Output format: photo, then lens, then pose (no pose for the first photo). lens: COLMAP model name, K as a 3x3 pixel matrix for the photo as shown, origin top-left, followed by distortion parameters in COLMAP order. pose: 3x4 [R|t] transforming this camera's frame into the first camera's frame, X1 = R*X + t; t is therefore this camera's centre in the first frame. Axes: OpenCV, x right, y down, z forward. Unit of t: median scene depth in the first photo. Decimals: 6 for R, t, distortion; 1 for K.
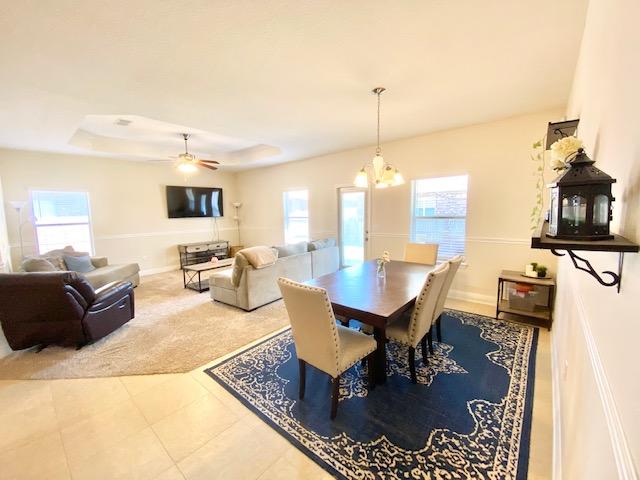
lens RADIAL K [[257.8, 0, 320.0], [0, 257.8, 240.0], [0, 0, 1]] dist [0.002563, -0.013277]
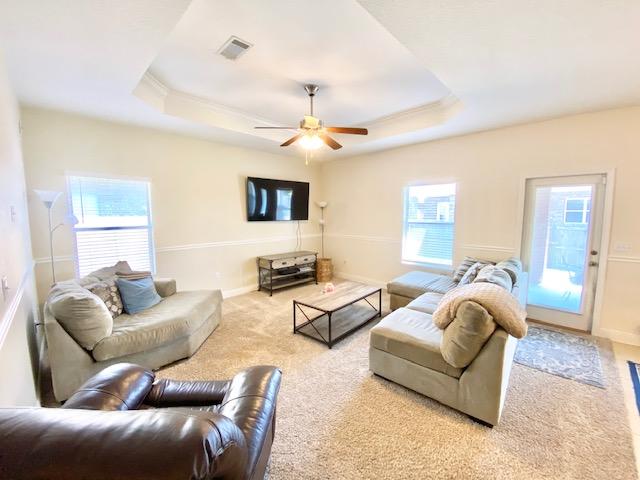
lens RADIAL K [[253.8, 0, 320.0], [0, 253.8, 240.0], [0, 0, 1]] dist [0.001418, -0.015040]
pose [[0.996866, 0.024675, -0.075157, -0.384554], [-0.025229, 0.999661, -0.006430, -0.036570], [0.074972, 0.008306, 0.997151, 0.347626]]
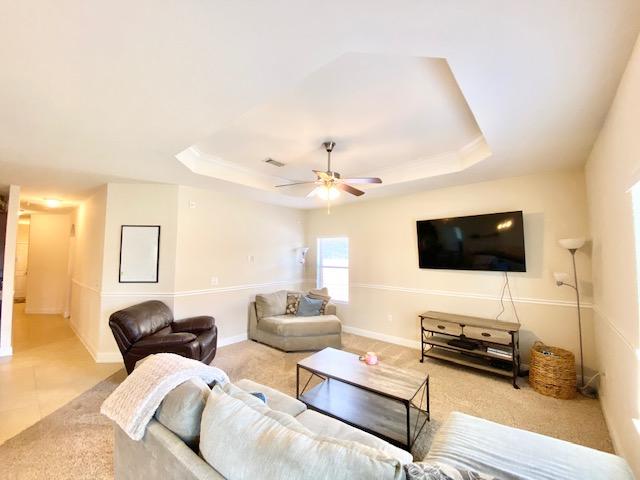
lens RADIAL K [[257.2, 0, 321.4], [0, 257.2, 233.2], [0, 0, 1]] dist [-0.000357, -0.013461]
pose [[-0.009493, -0.068315, -0.997619, 0.109309], [-0.119470, 0.990595, -0.066698, -0.117045], [0.992792, 0.118552, -0.017565, 0.880475]]
